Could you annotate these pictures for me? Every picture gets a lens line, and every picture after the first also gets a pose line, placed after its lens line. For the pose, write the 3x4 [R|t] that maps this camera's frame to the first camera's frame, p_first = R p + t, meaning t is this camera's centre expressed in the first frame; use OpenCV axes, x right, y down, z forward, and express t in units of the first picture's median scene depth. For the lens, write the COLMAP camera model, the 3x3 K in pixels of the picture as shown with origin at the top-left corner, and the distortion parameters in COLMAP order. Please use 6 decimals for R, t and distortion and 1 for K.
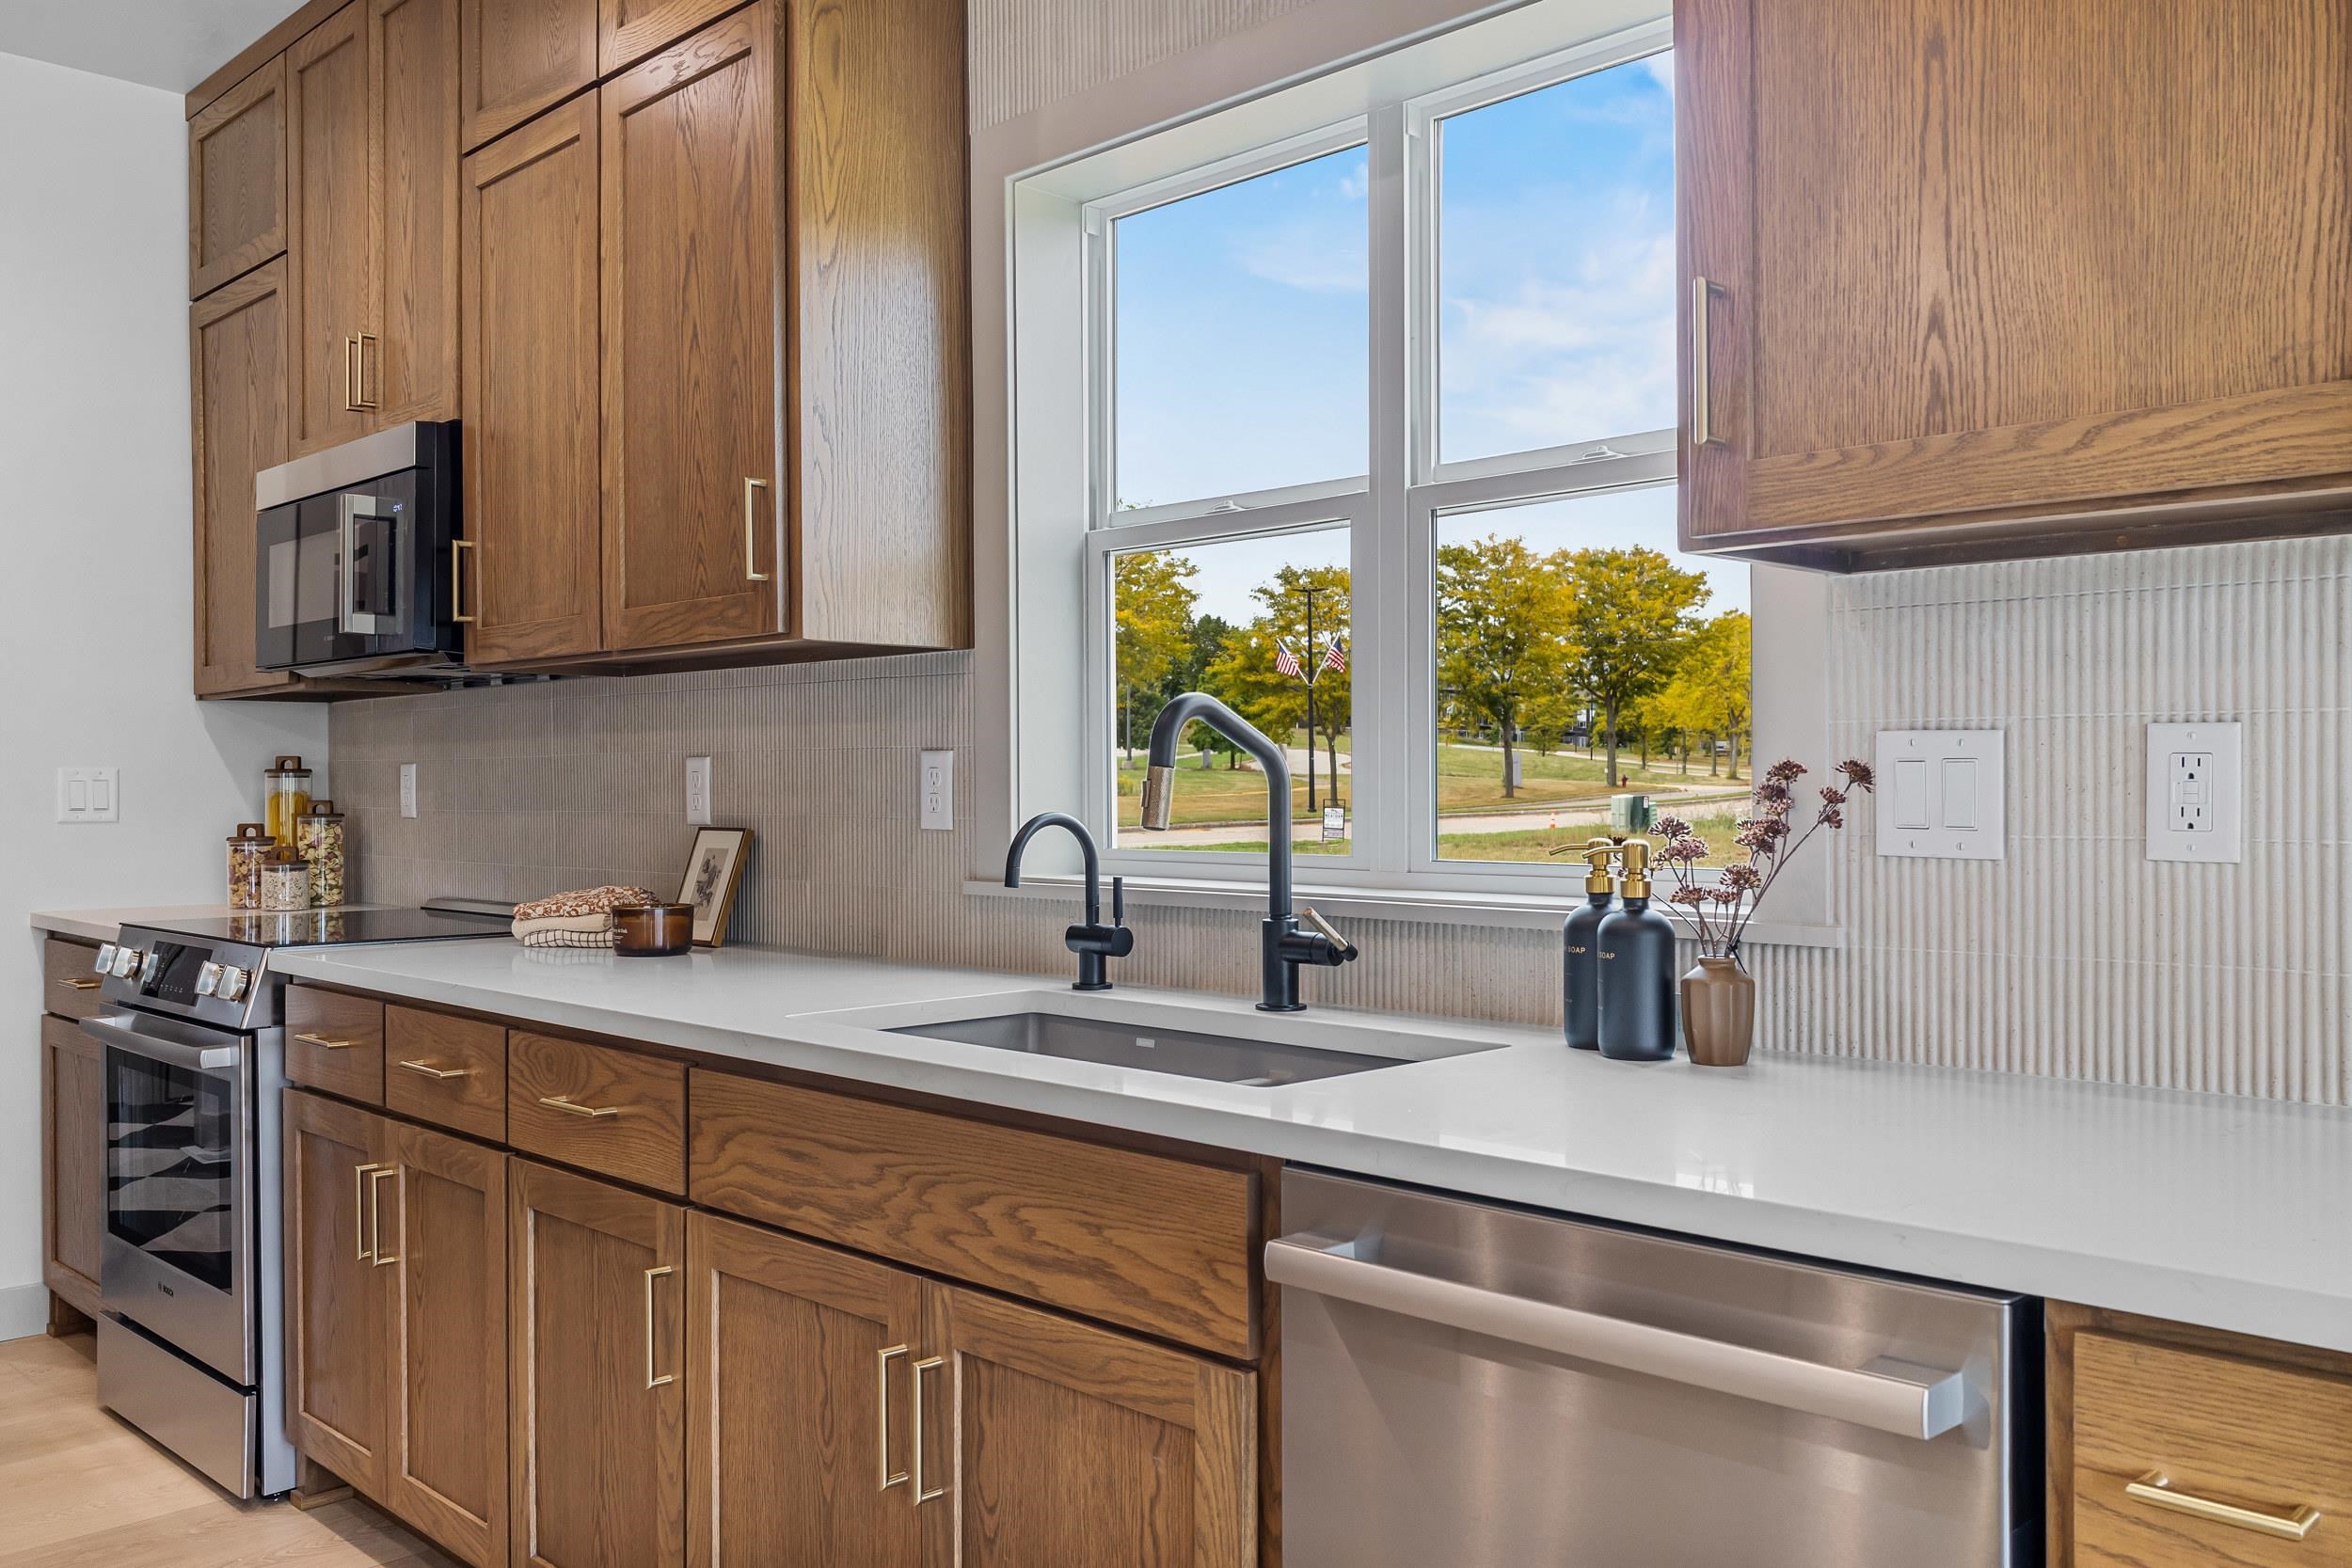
lens RADIAL K [[1911.5, 0, 1176.0], [0, 1911.5, 784.0], [0, 0, 1]] dist [0.027571, -0.101417]
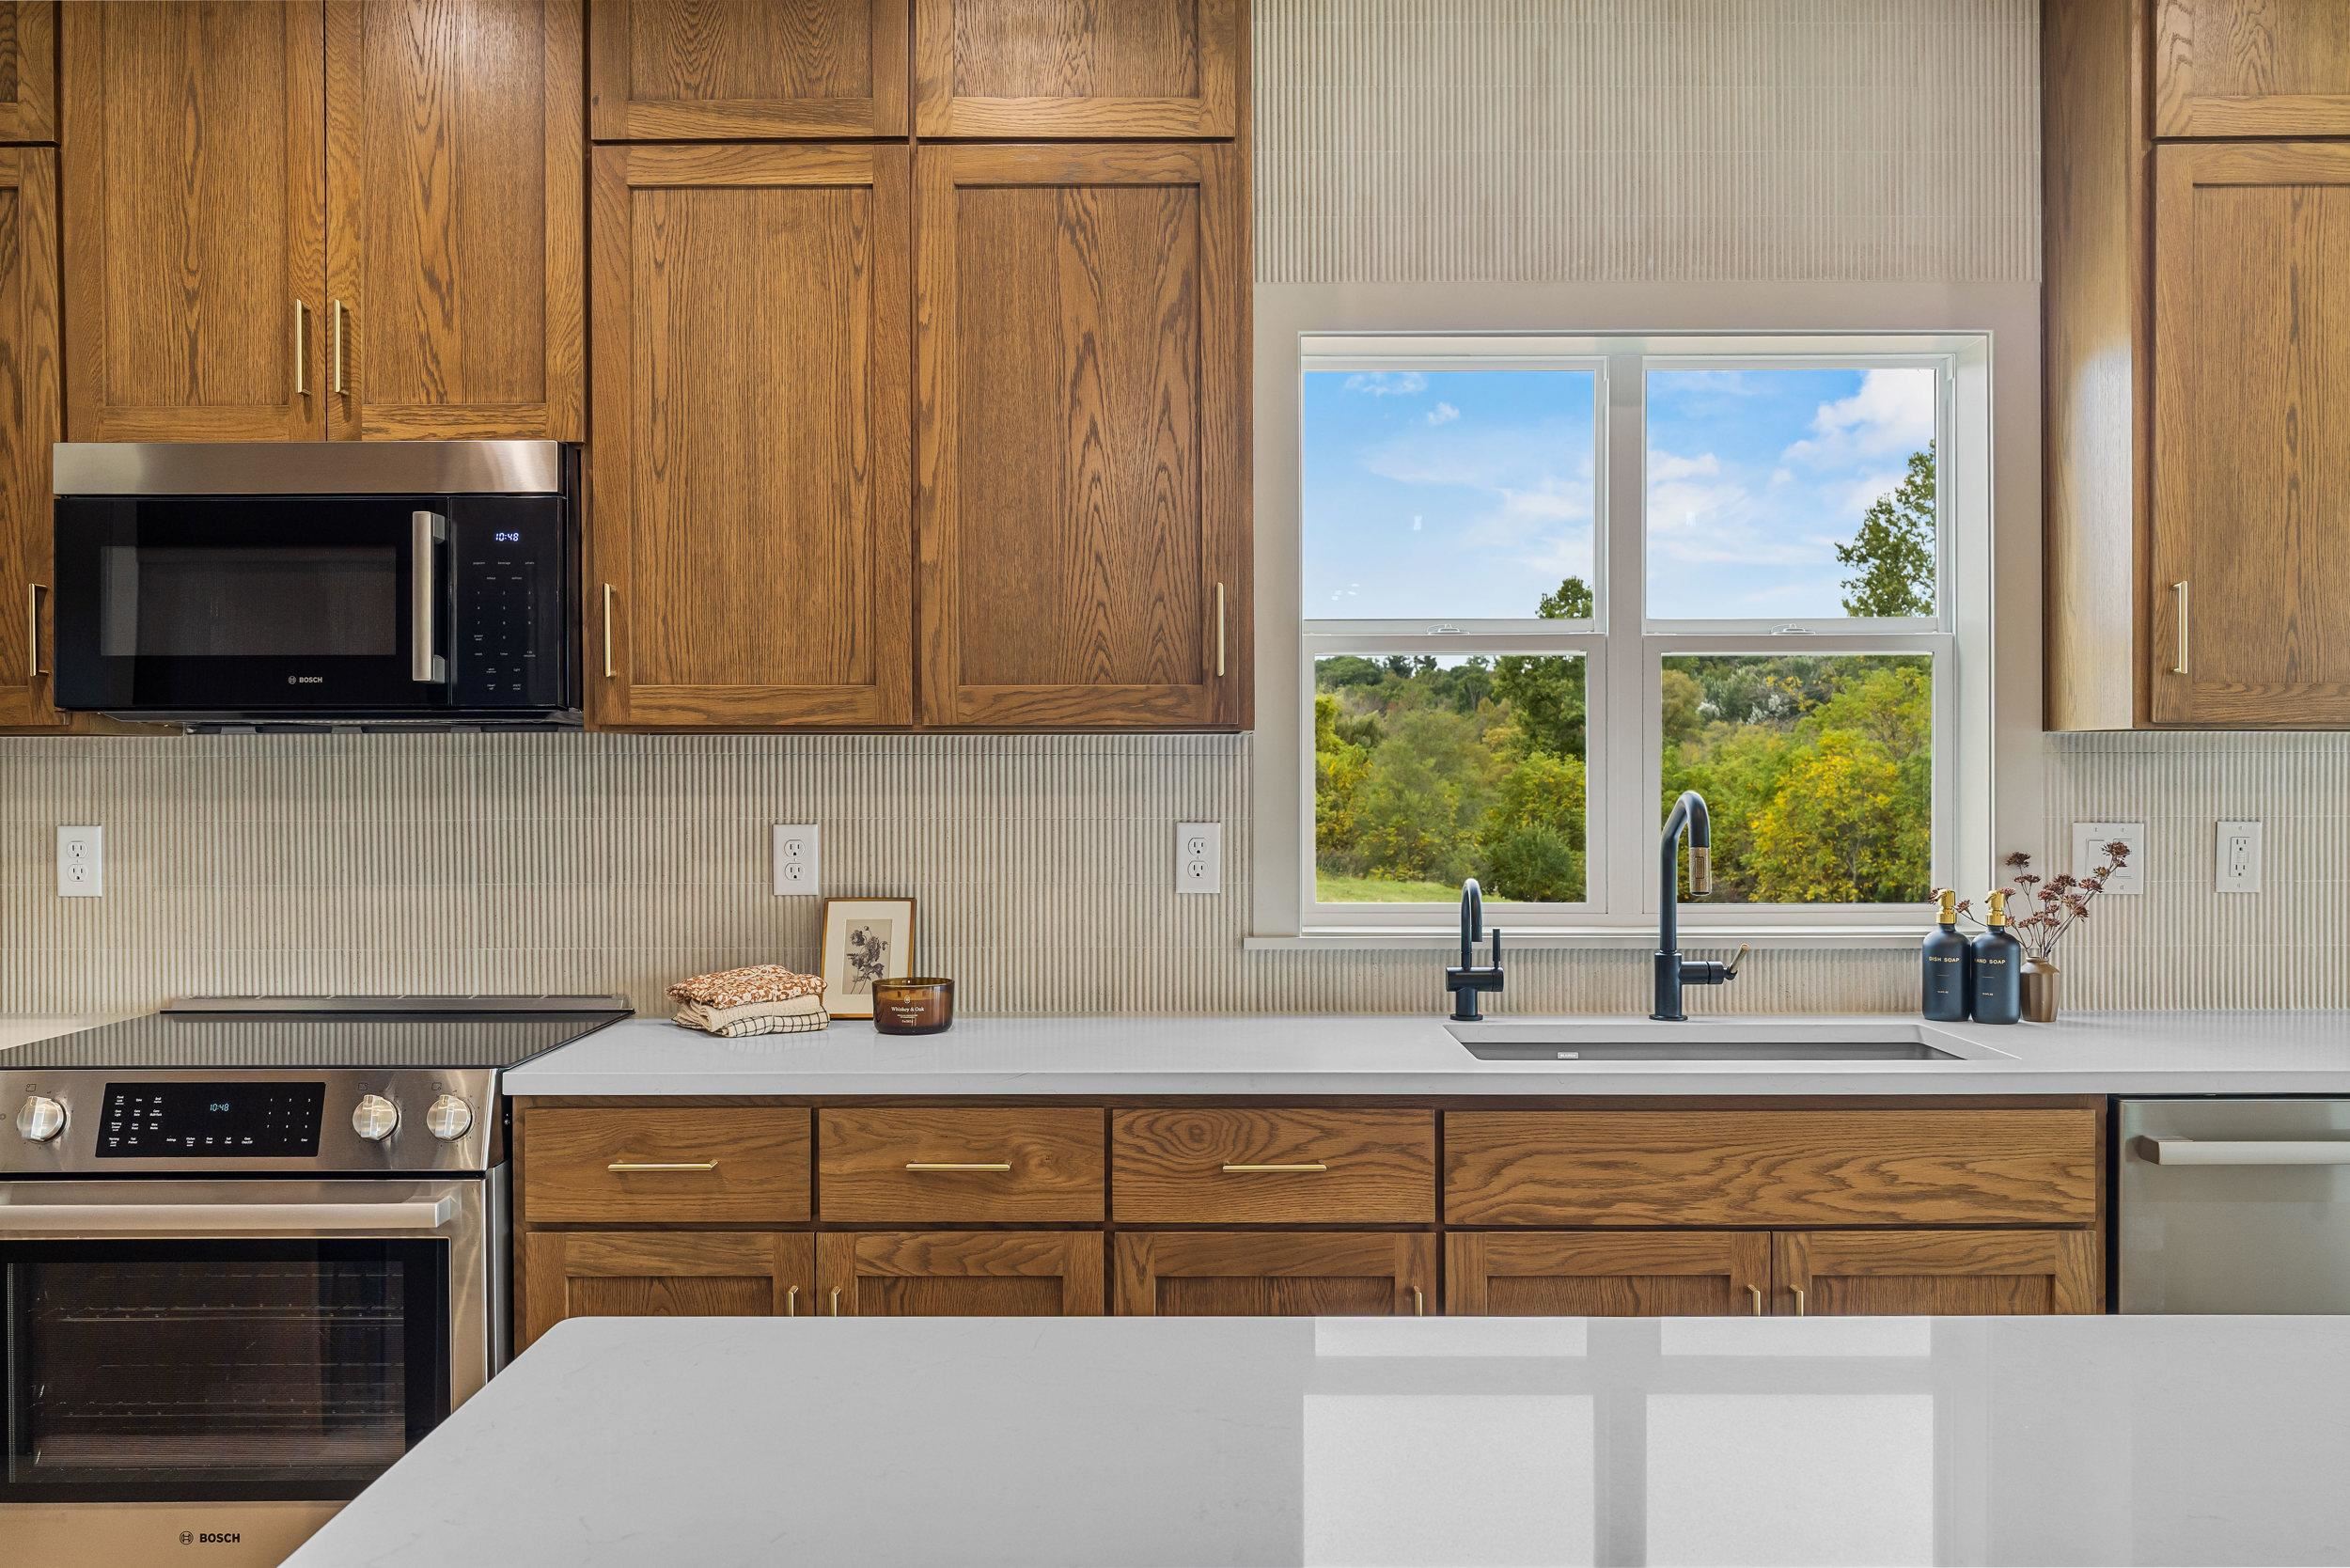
lens RADIAL K [[1910.1, 0, 1175.0], [0, 1910.1, 784.0], [0, 0, 1]] dist [0.027571, -0.101417]
pose [[0.707138, -0.002614, 0.707071, -1.026971], [0.000276, 0.999994, 0.003421, -0.048869], [-0.707076, -0.002224, 0.707134, 0.246579]]
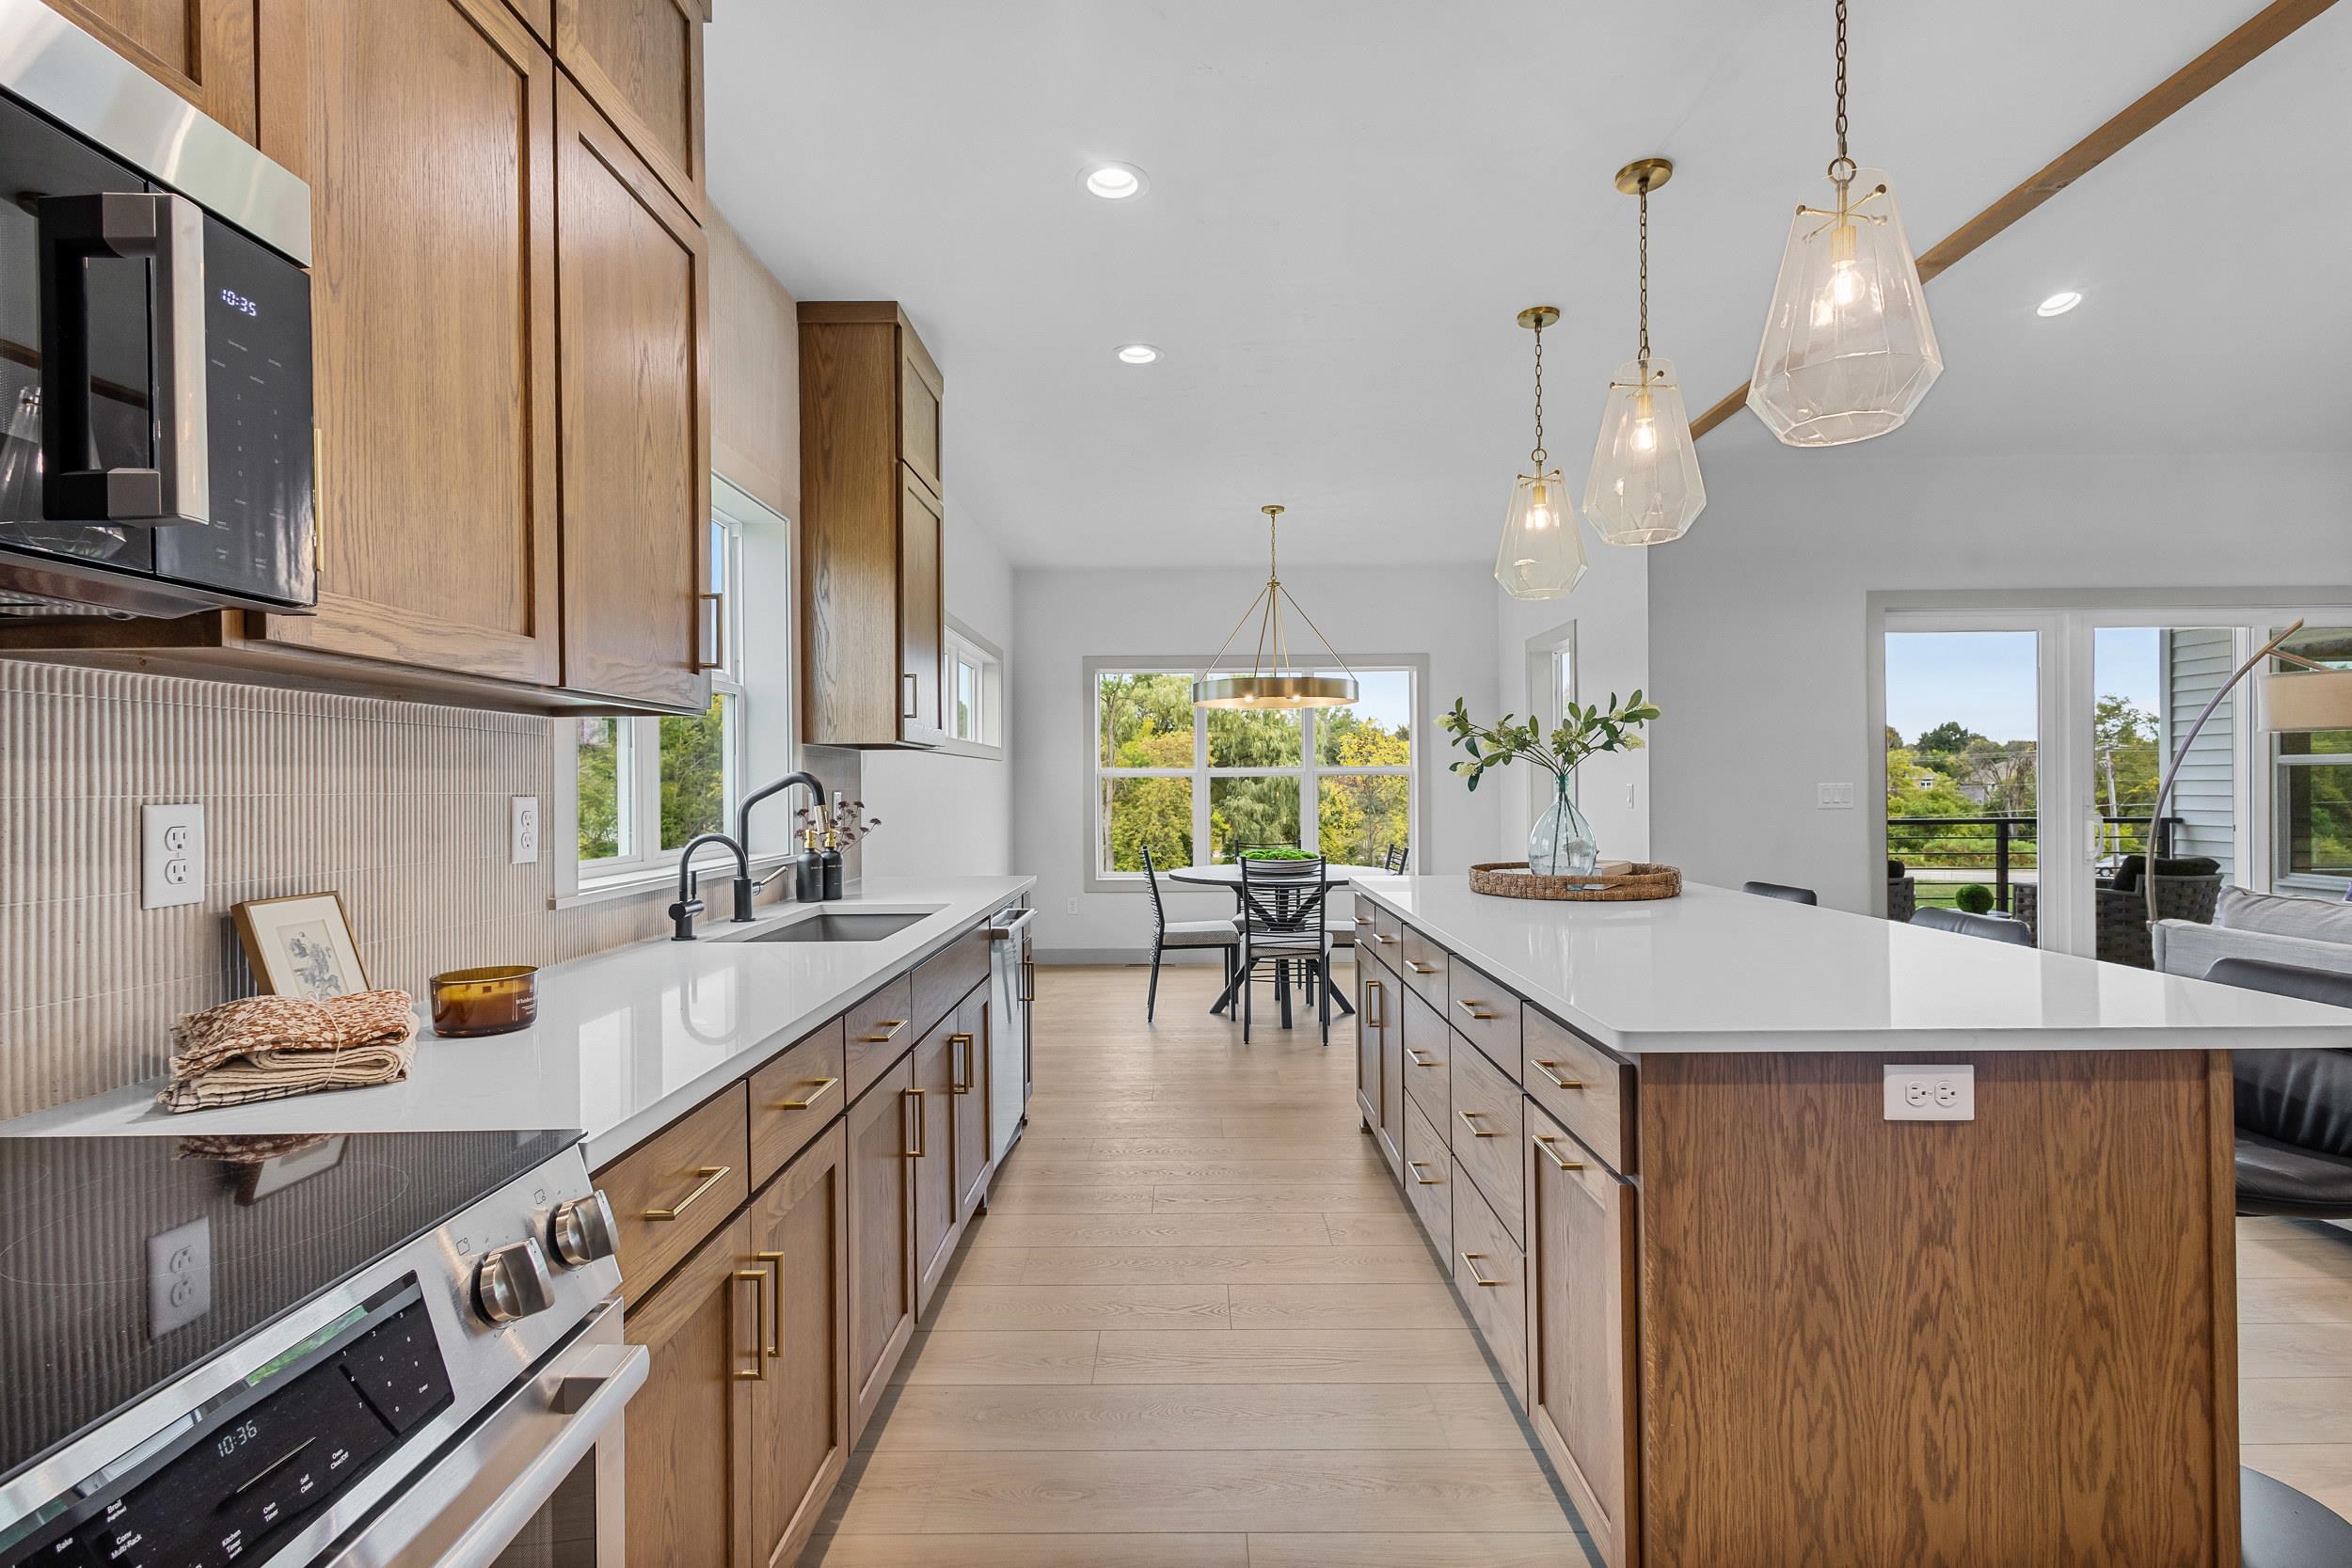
lens RADIAL K [[1099.0, 0, 1182.5], [0, 1099.0, 778.5], [0, 0, 1]] dist [0.036097, -0.000073]
pose [[-0.708649, 0.013592, 0.705430, -1.010177], [0.010955, 0.999906, -0.008260, -0.020934], [-0.705476, 0.001875, -0.708731, 1.335243]]
